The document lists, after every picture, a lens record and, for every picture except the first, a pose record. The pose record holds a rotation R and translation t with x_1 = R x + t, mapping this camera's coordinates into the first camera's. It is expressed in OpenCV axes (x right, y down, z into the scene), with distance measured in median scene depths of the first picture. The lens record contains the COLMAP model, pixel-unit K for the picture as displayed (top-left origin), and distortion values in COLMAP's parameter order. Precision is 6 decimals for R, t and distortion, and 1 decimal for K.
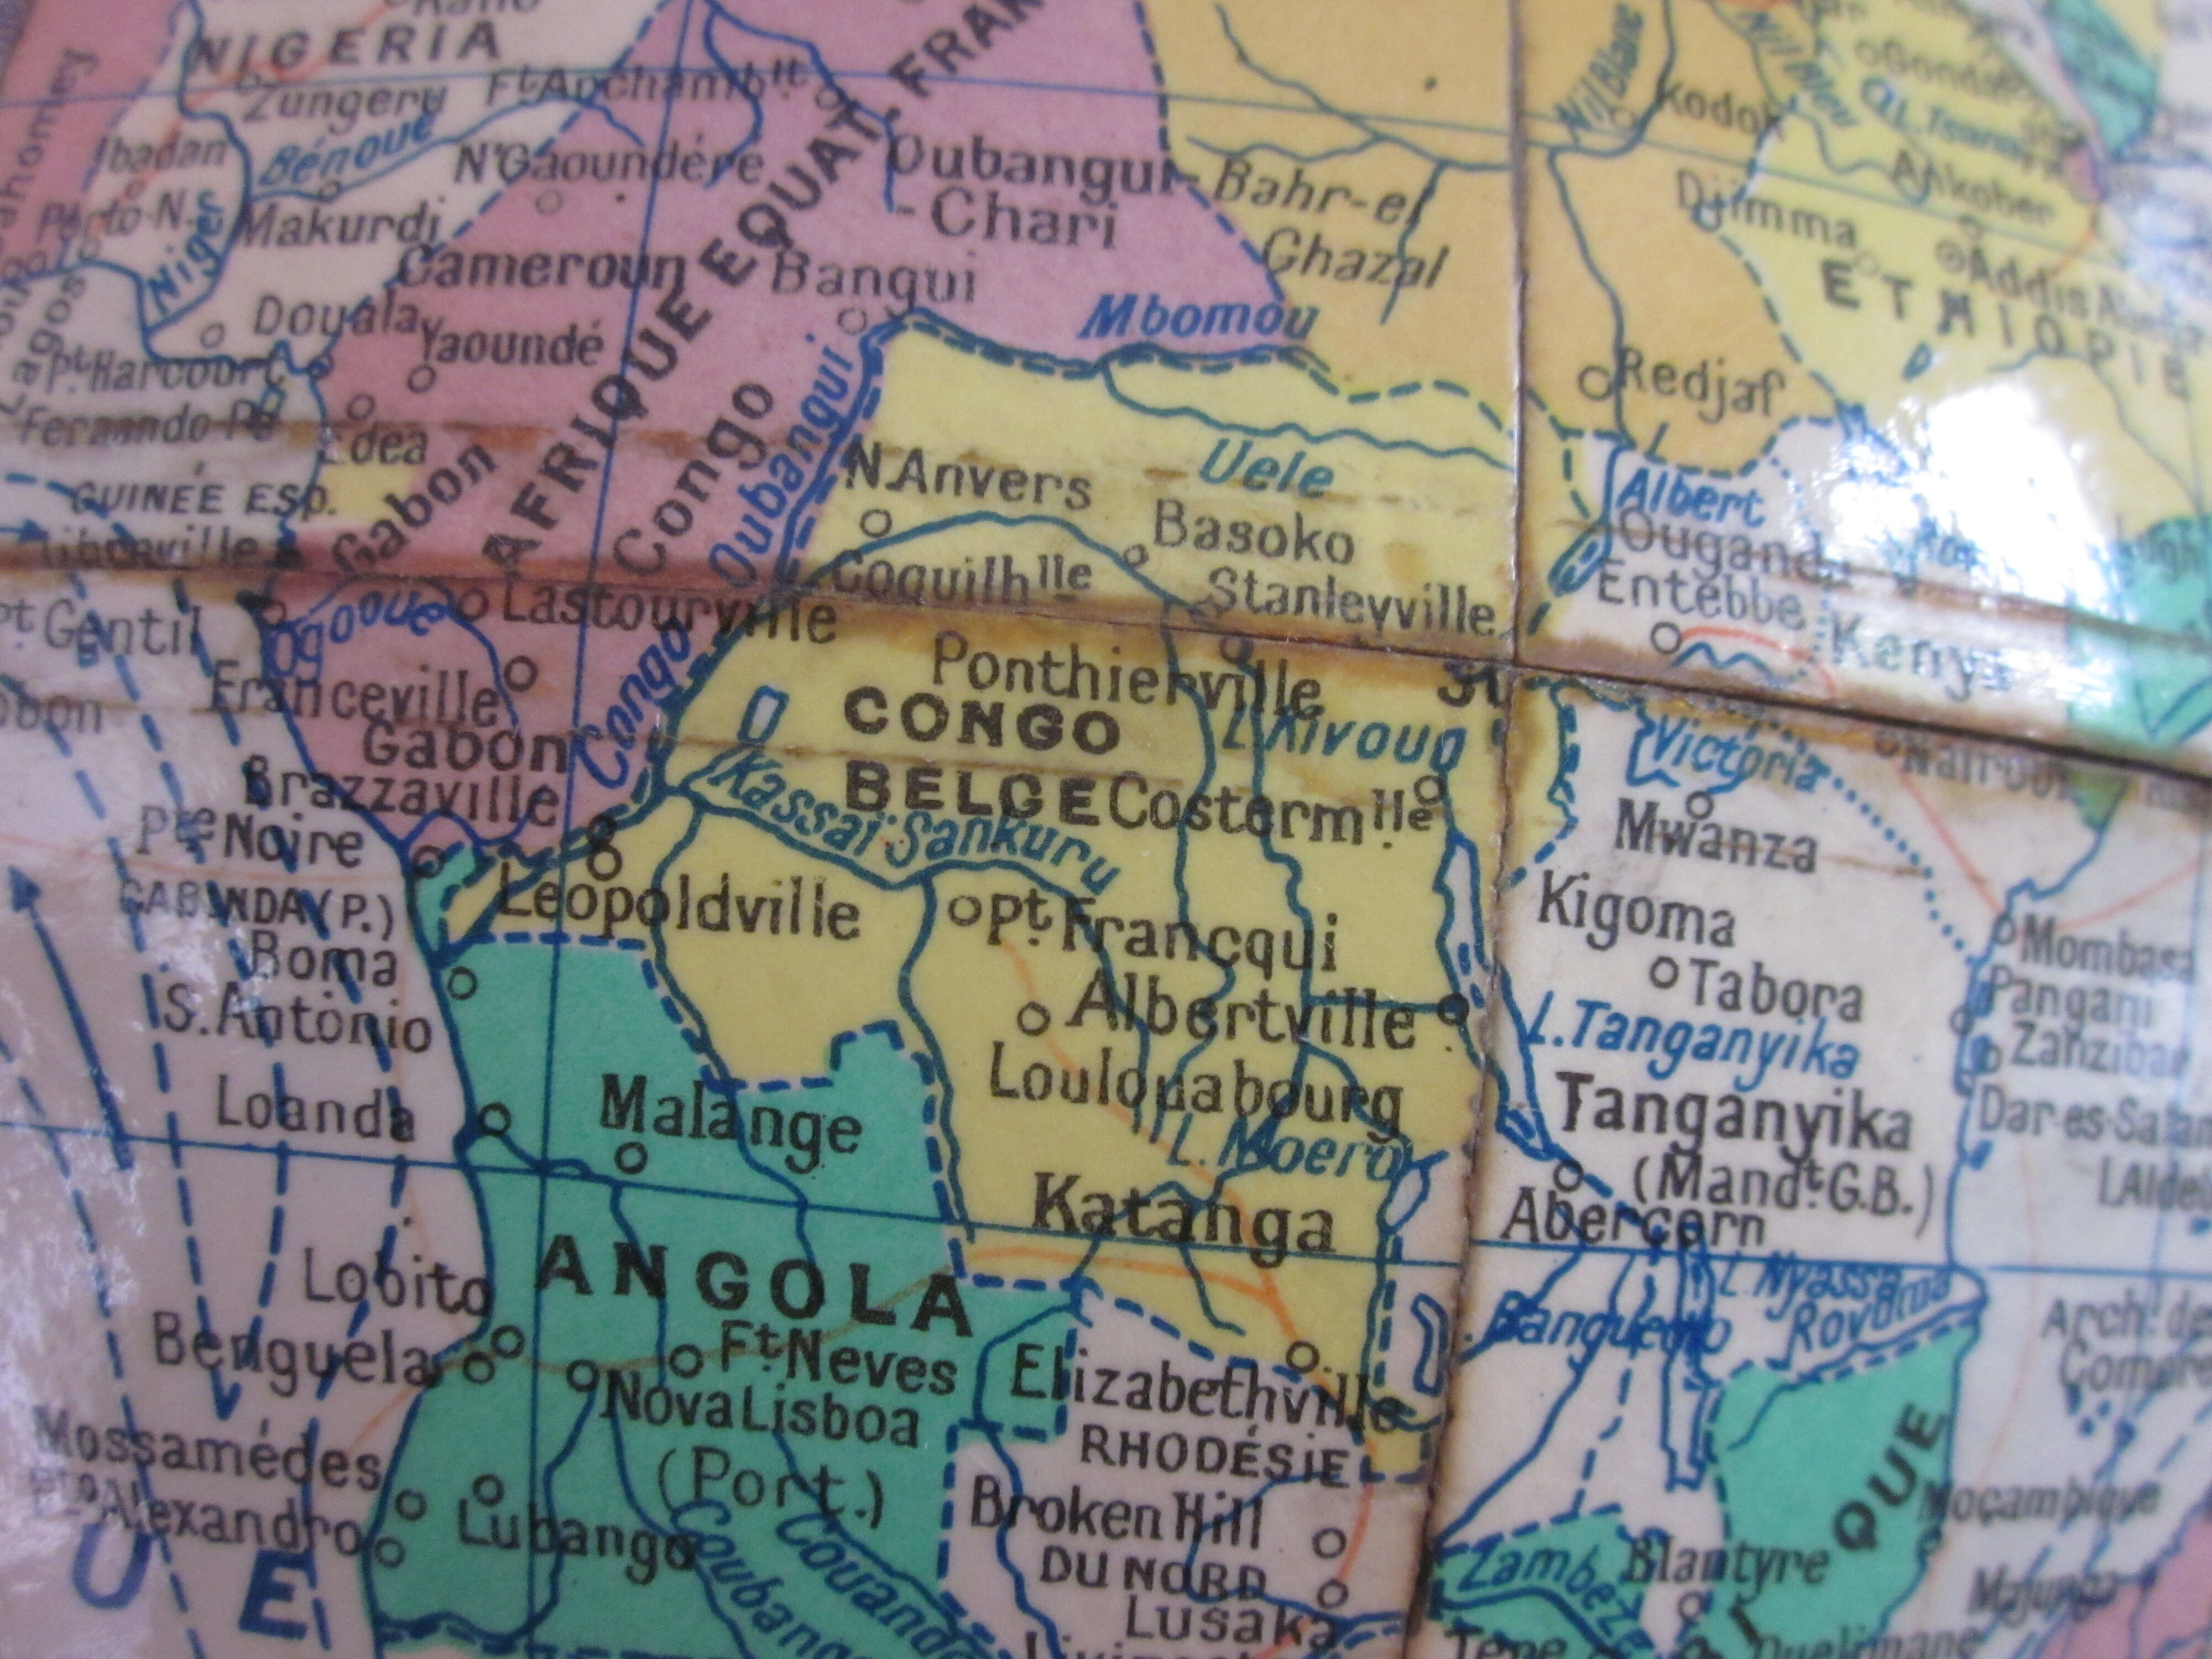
lens RADIAL K [[1759.4, 0, 1106.0], [0, 1759.4, 829.5], [0, 0, 1]] dist [-0.014202, -0.006615]
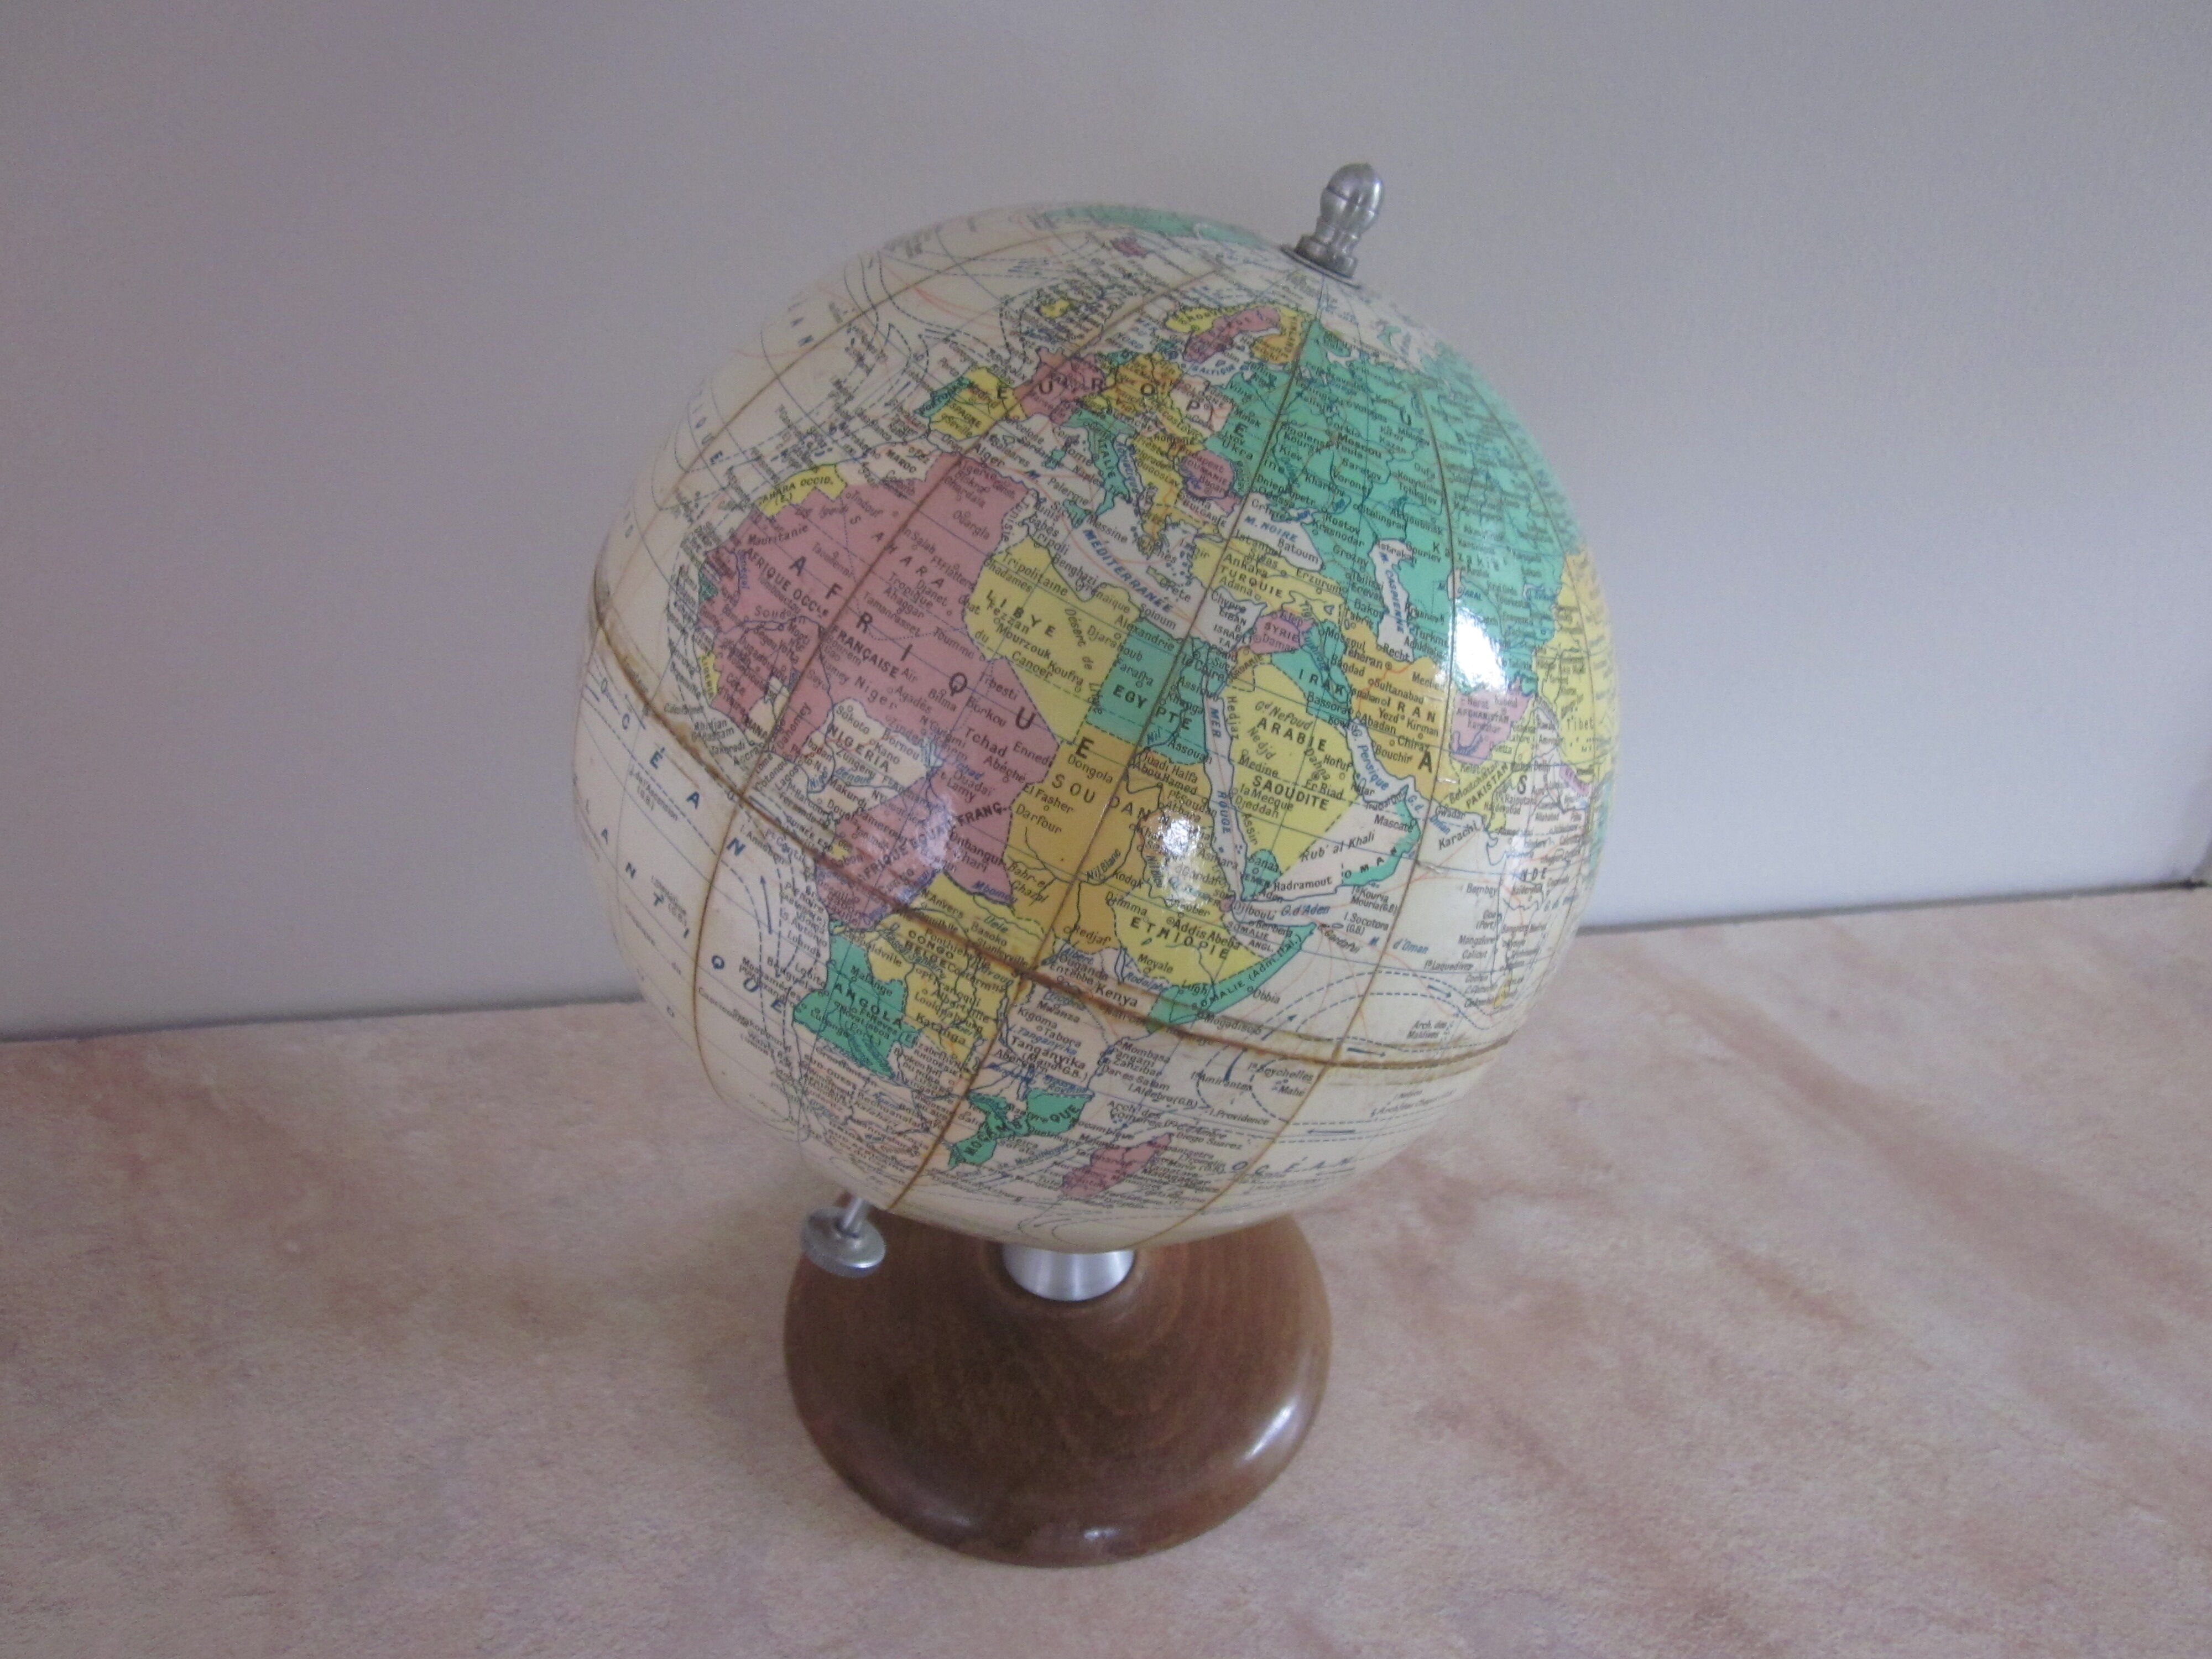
lens RADIAL K [[1759.4, 0, 1106.0], [0, 1759.4, 829.5], [0, 0, 1]] dist [-0.014202, -0.006615]
pose [[0.908512, 0.406438, -0.097024, 0.773243], [-0.305286, 0.804160, 0.510027, -3.165558], [0.285317, -0.433746, 0.854669, -3.206860]]
